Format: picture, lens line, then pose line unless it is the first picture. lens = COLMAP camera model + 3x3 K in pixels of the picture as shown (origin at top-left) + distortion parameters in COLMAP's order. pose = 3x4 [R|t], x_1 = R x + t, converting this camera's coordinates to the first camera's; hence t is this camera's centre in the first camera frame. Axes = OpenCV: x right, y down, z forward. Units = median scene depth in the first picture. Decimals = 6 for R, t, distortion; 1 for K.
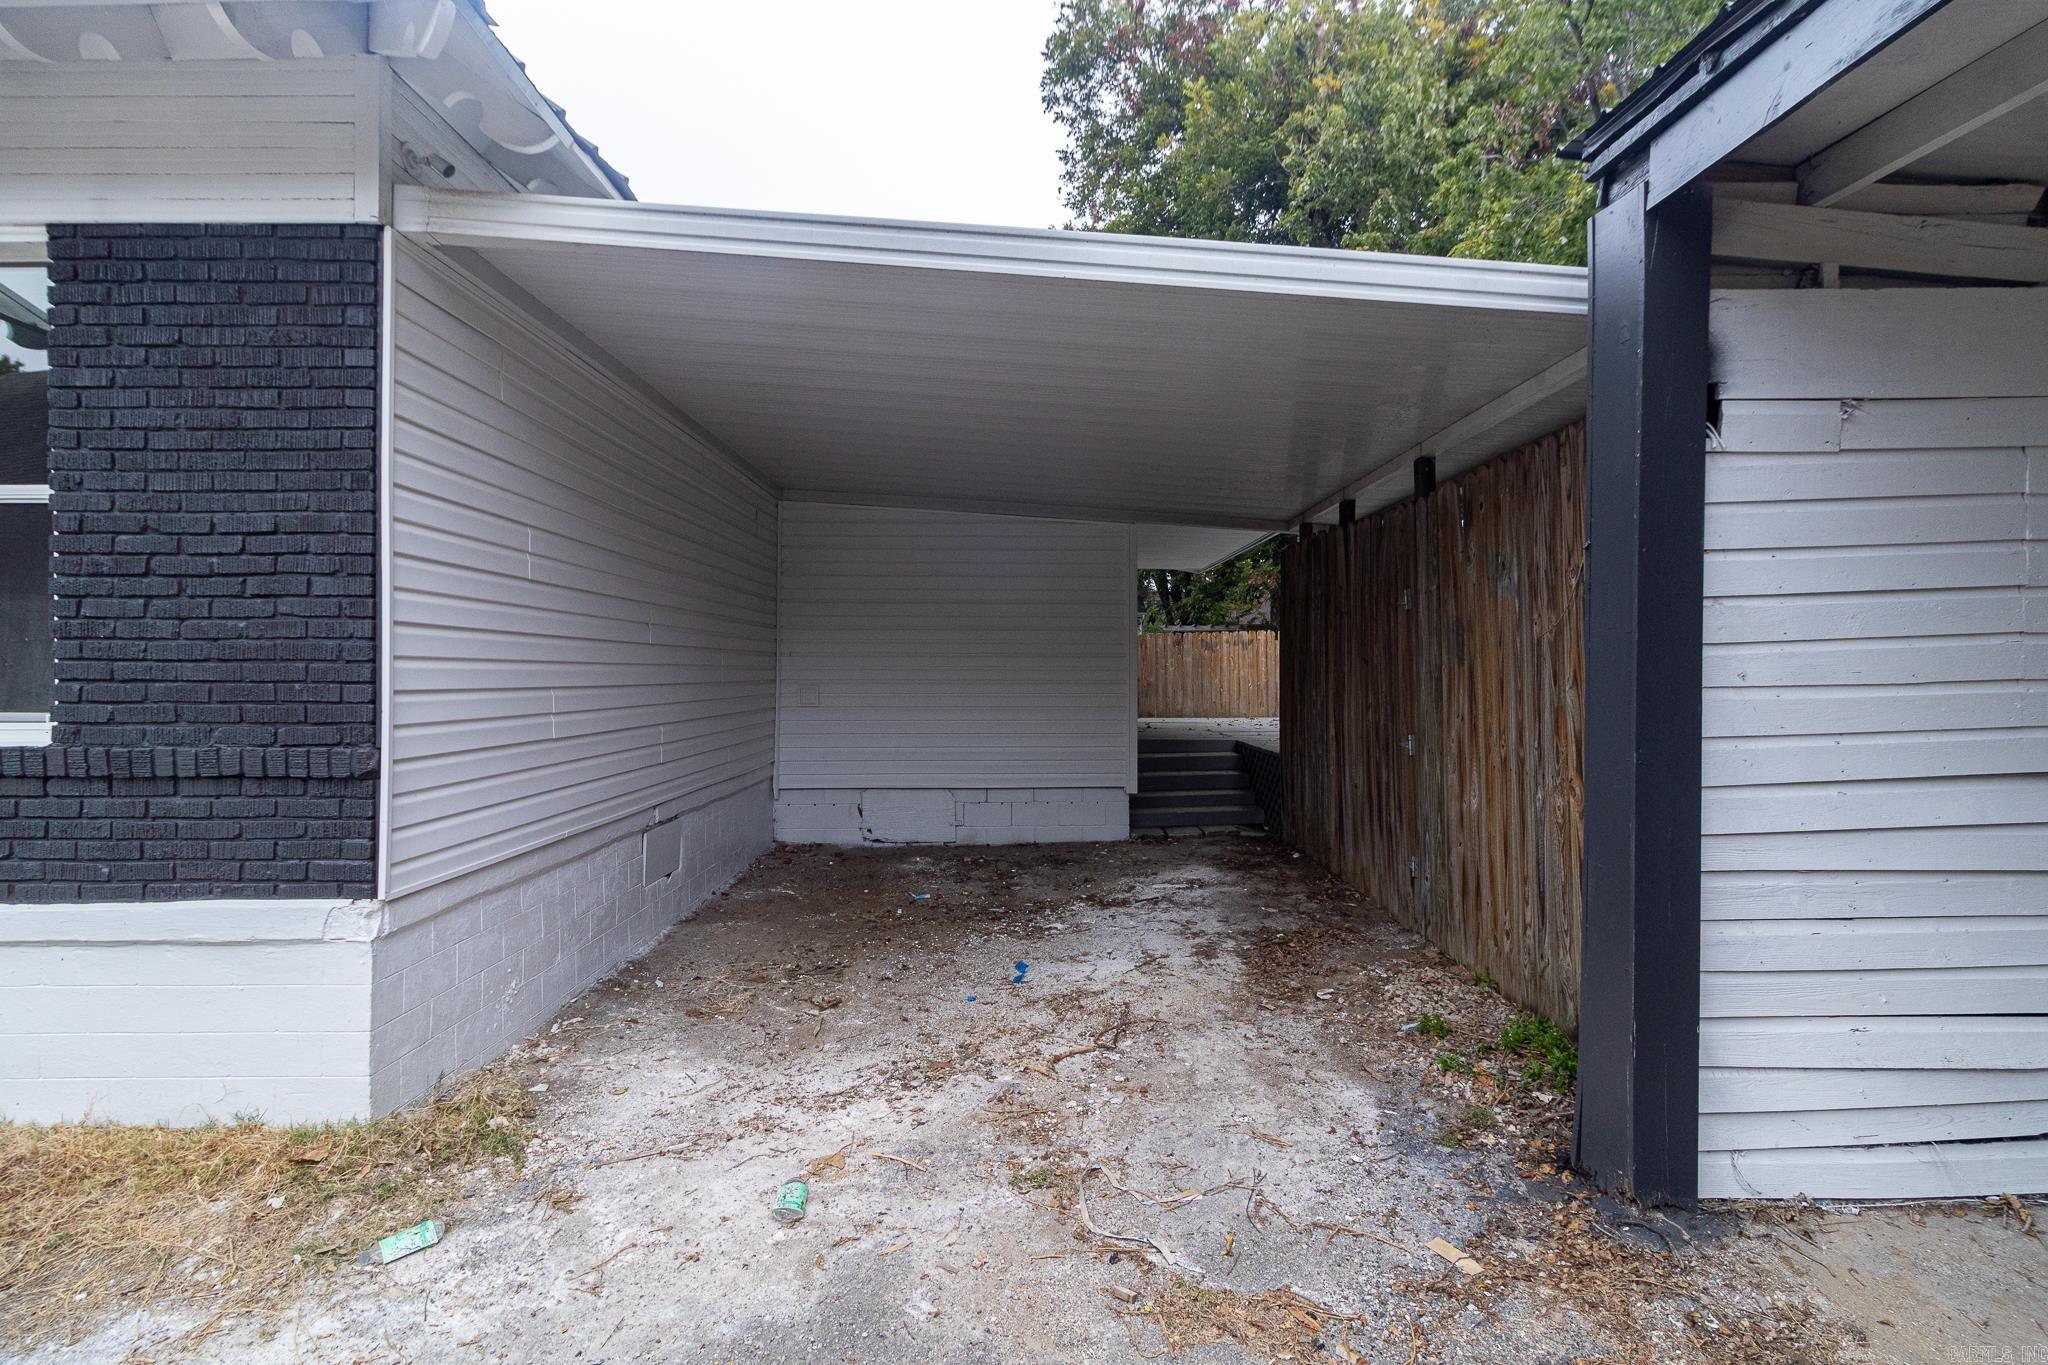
lens RADIAL K [[953.4, 0, 1032.3], [0, 953.4, 659.7], [0, 0, 1]] dist [0.000833, -0.000076]
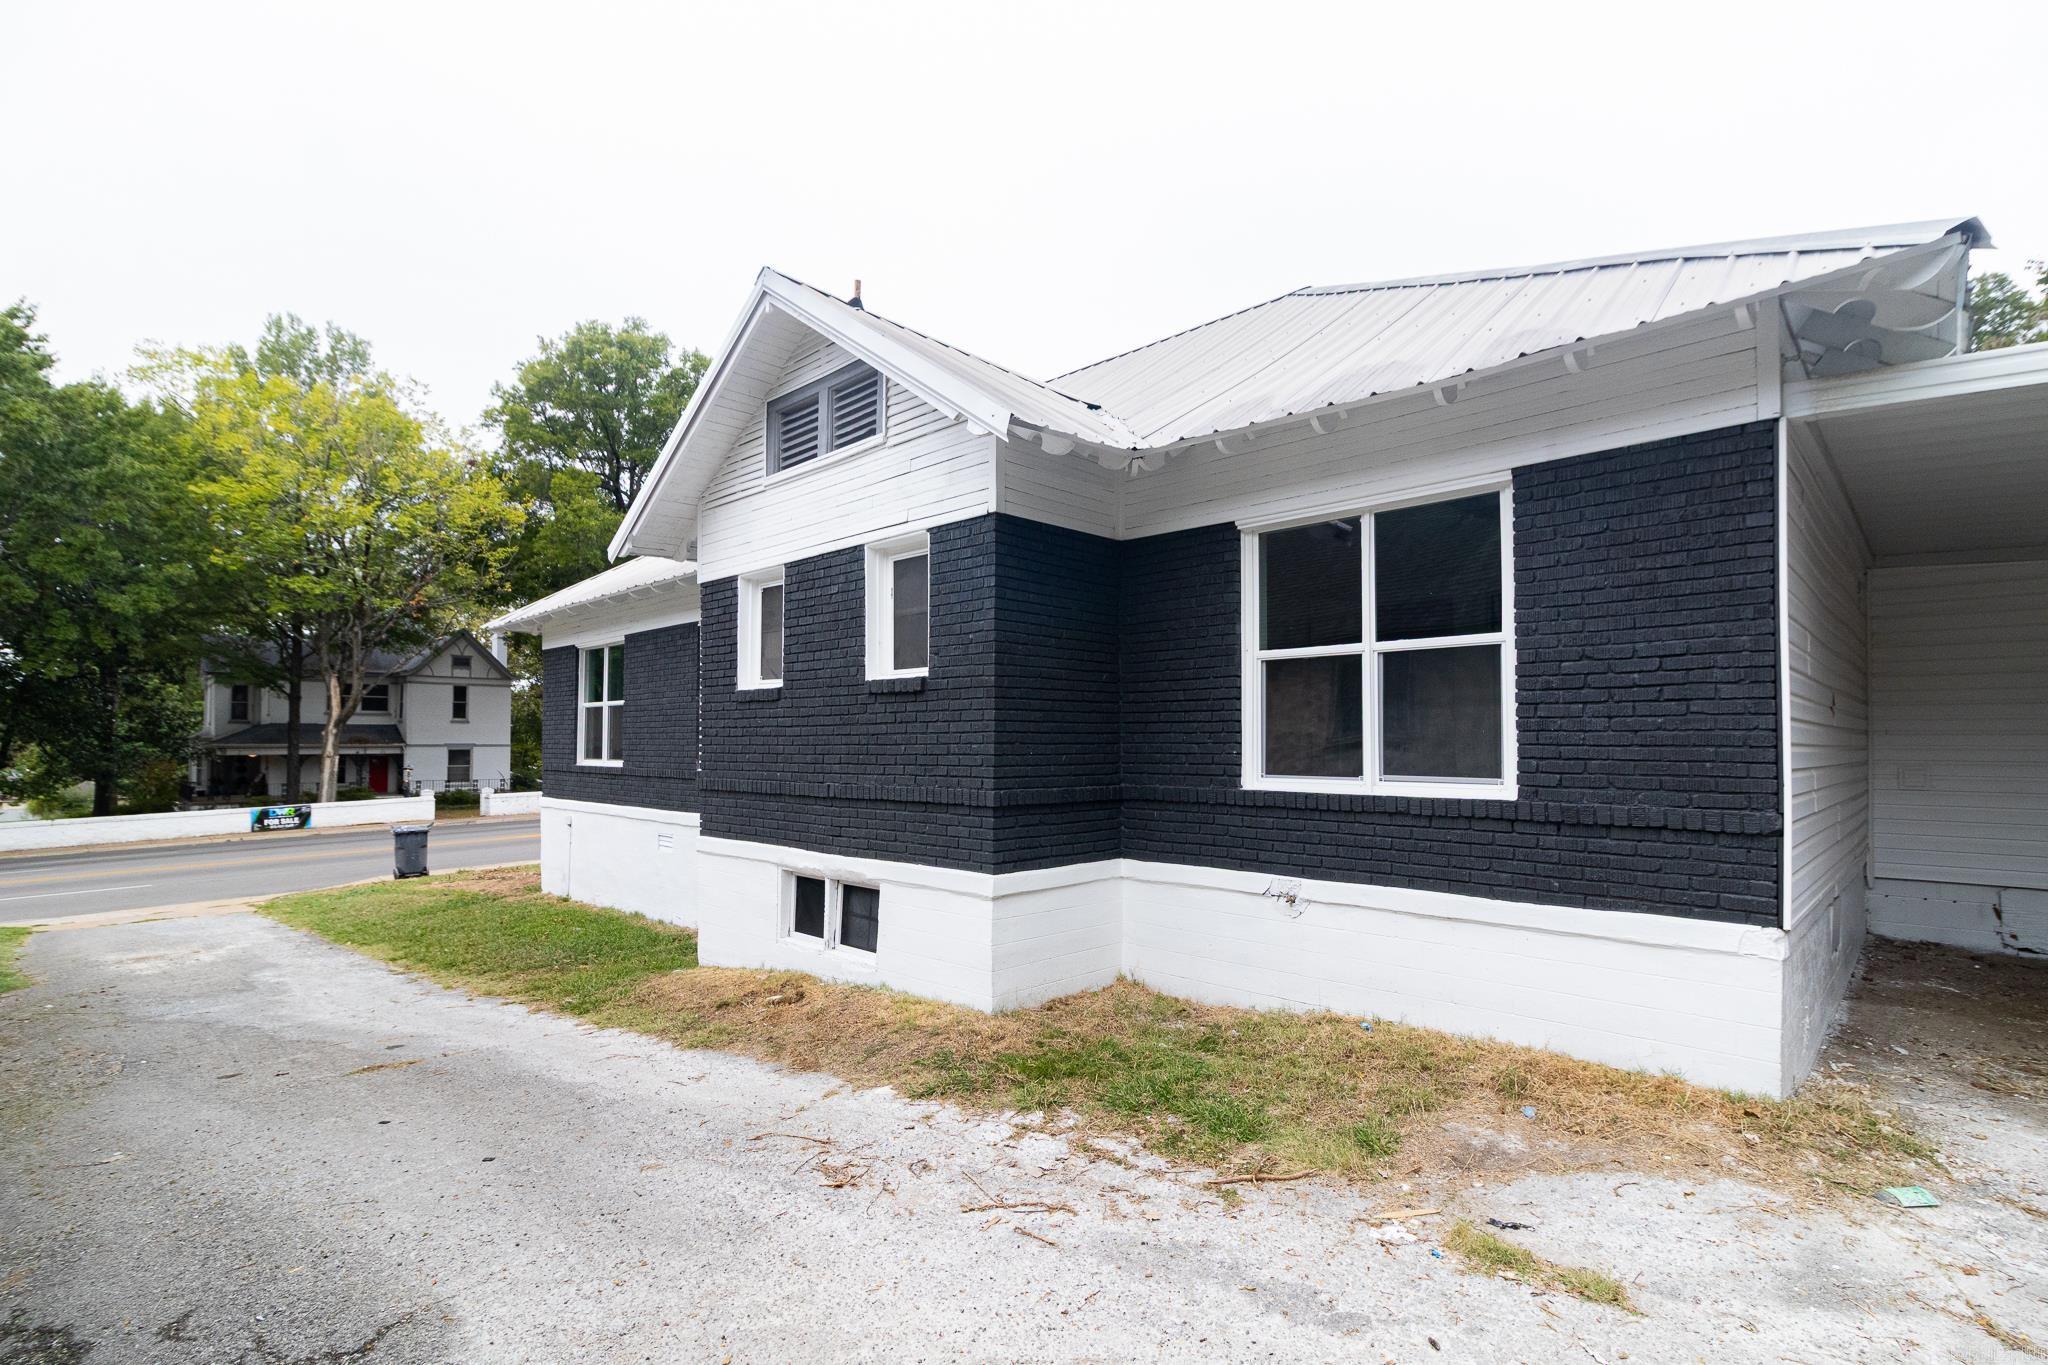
lens RADIAL K [[955.1, 0, 1025.0], [0, 955.1, 706.5], [0, 0, 1]] dist [-0.002756, -0.000301]
pose [[0.699525, -0.024023, -0.714204, -0.476392], [0.004120, 0.999554, -0.029585, -0.019480], [0.714596, 0.017753, 0.699312, -0.664529]]
